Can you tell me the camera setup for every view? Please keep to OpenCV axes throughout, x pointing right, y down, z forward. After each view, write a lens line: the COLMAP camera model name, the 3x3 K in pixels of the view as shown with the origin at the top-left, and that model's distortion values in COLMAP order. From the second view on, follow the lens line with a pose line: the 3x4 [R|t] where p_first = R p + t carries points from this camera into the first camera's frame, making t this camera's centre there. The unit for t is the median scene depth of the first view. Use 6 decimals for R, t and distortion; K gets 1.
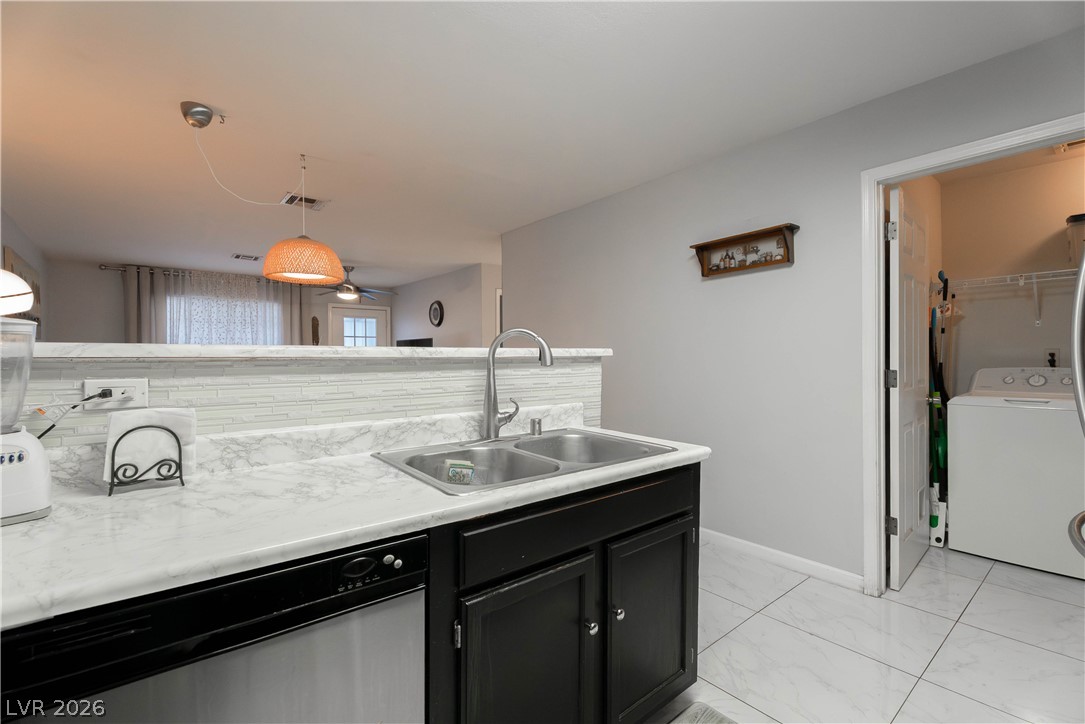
lens RADIAL K [[484.3, 0, 541.2], [0, 484.3, 366.2], [0, 0, 1]] dist [0.002705, -0.000307]
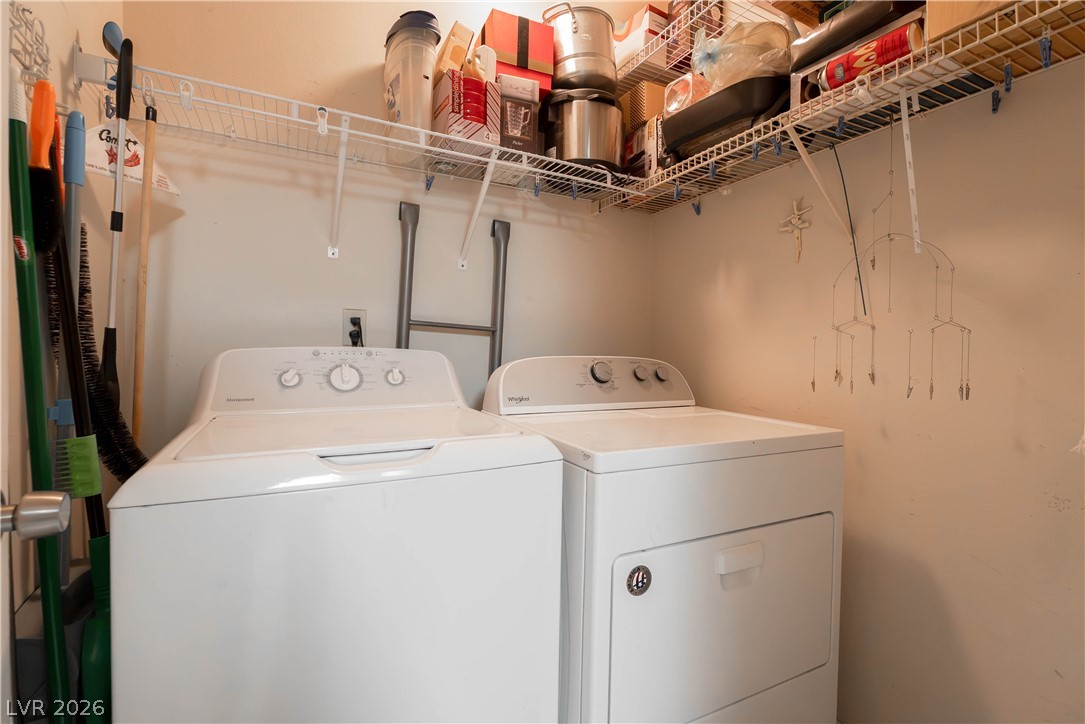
lens RADIAL K [[484.3, 0, 541.1], [0, 484.3, 351.0], [0, 0, 1]] dist [0.002705, -0.000307]
pose [[0.210264, 0.005957, 0.977627, 0.648241], [0.003711, 0.999969, -0.006892, 0.009924], [-0.977638, 0.005077, 0.210235, 0.747965]]
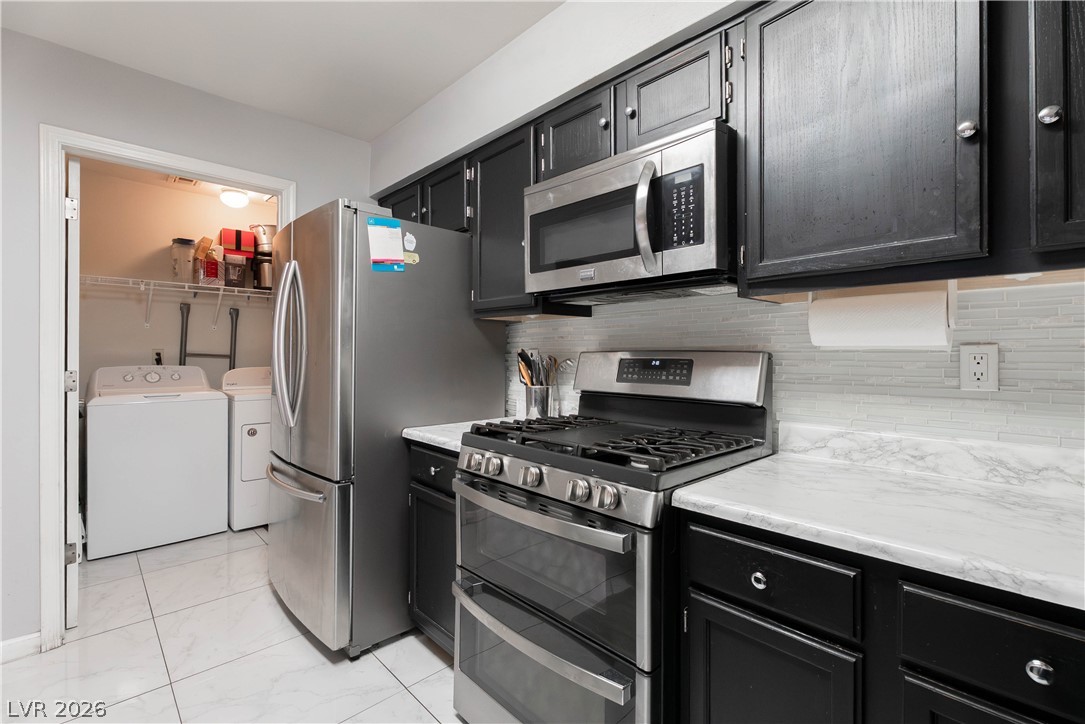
lens RADIAL K [[484.3, 0, 541.4], [0, 484.3, 355.9], [0, 0, 1]] dist [0.002705, -0.000307]
pose [[-0.068022, 0.005673, 0.997668, -0.151621], [0.012144, 0.999914, -0.004857, -0.003363], [-0.997610, 0.011785, -0.068085, 0.185697]]
